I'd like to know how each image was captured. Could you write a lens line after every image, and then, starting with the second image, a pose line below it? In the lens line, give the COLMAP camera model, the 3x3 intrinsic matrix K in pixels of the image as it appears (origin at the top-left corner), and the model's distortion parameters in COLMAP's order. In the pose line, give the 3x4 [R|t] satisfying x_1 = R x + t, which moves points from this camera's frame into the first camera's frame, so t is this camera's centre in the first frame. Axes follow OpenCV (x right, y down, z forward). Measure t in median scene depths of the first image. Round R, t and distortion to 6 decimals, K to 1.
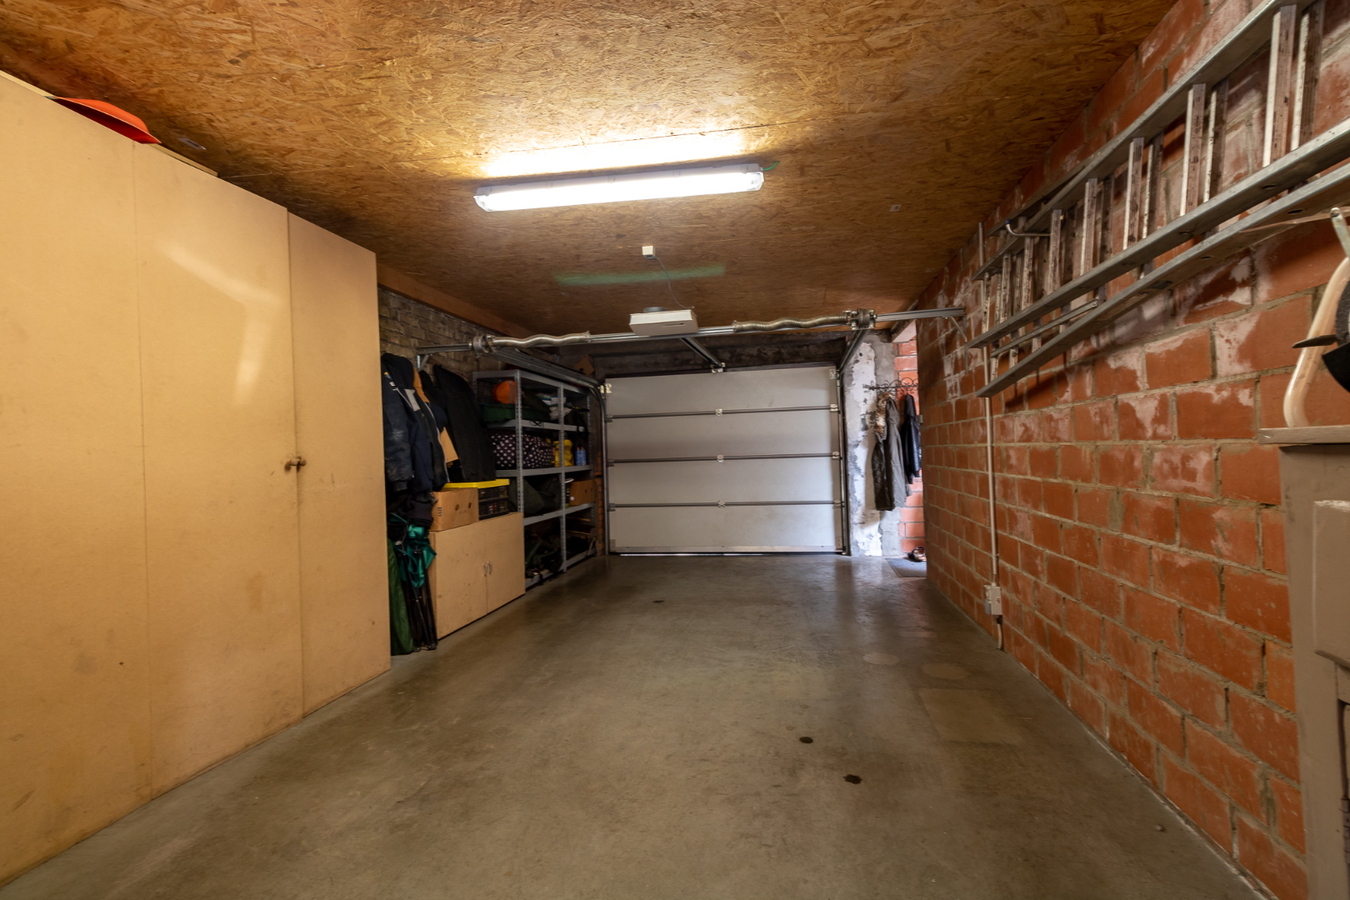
lens RADIAL K [[639.0, 0, 679.3], [0, 639.0, 443.4], [0, 0, 1]] dist [0.000040, -0.000033]
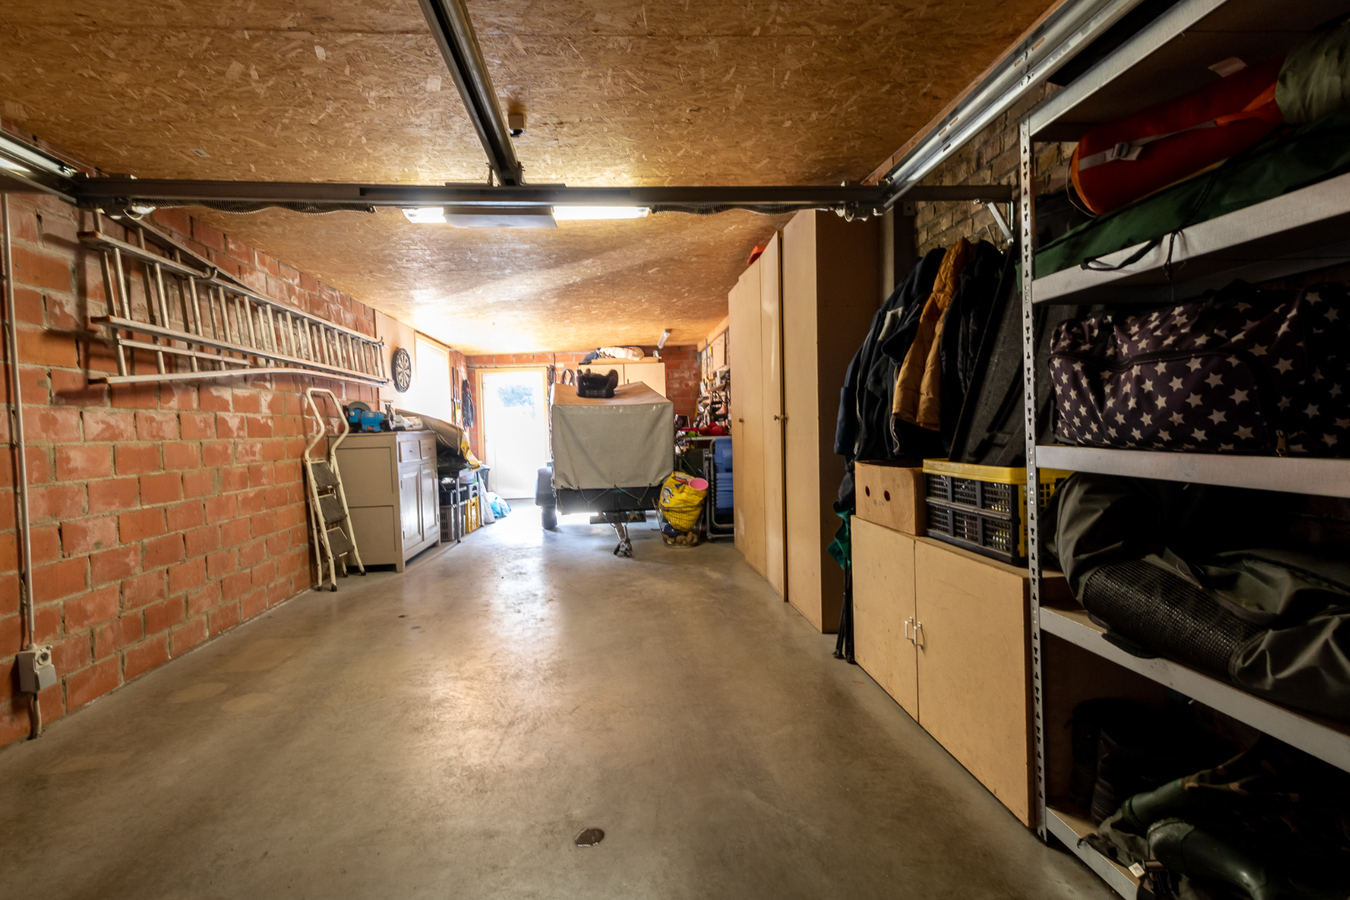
lens RADIAL K [[639.0, 0, 679.3], [0, 639.0, 443.4], [0, 0, 1]] dist [0.000040, -0.000033]
pose [[-0.954267, 0.070745, -0.290465, 0.017110], [0.066876, 0.997491, 0.023237, 0.050047], [0.291380, 0.002749, -0.956603, 2.965815]]
